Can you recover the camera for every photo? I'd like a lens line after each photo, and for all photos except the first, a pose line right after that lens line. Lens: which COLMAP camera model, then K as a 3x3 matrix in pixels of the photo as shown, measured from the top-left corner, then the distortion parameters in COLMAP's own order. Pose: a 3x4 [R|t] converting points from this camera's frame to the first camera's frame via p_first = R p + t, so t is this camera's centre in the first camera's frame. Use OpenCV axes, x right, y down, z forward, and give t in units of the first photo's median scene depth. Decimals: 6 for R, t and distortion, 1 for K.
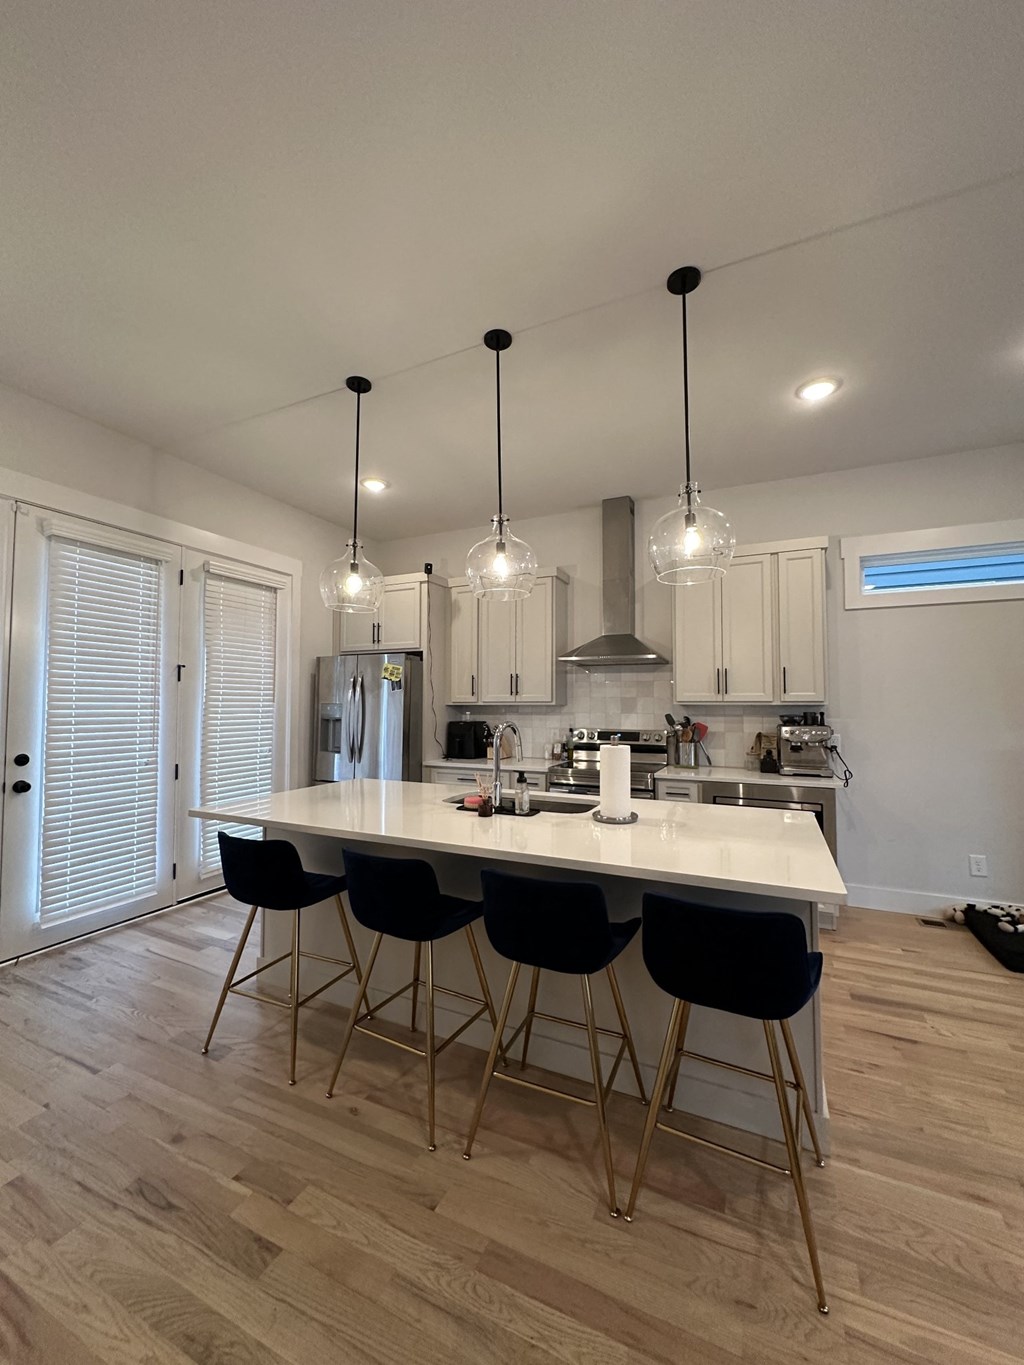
lens RADIAL K [[546.2, 0, 511.9], [0, 546.2, 682.1], [0, 0, 1]] dist [0.001404, -0.000083]
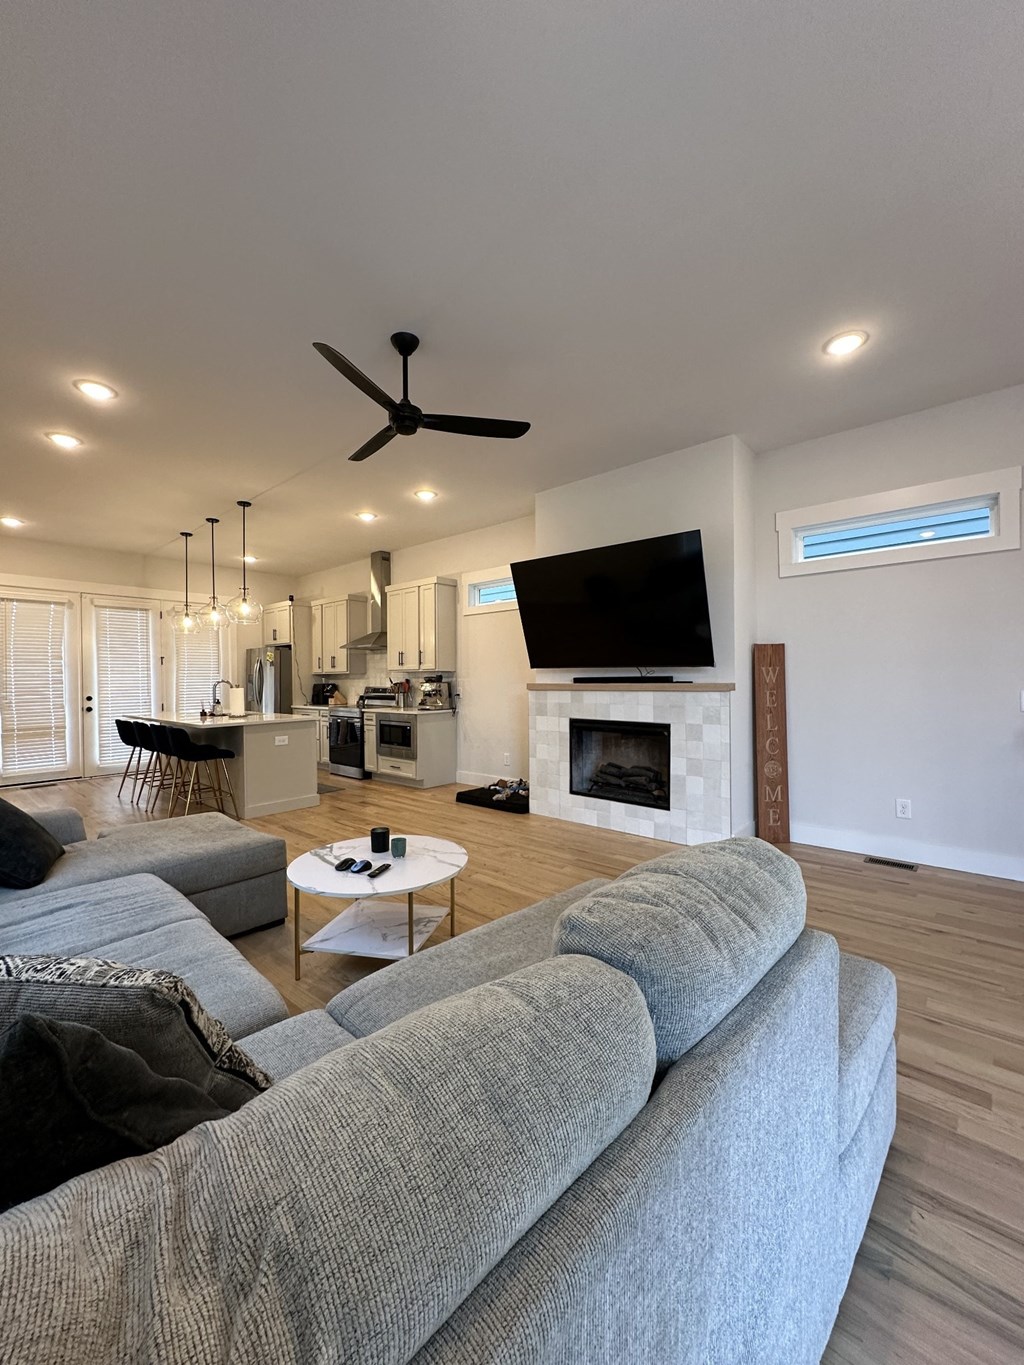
lens RADIAL K [[546.2, 0, 505.8], [0, 546.2, 683.8], [0, 0, 1]] dist [0.001404, -0.000083]
pose [[0.952911, -0.010048, -0.303083, 1.086907], [0.026017, 0.998475, 0.048698, 0.002966], [0.302132, -0.054291, 0.951719, -0.515035]]
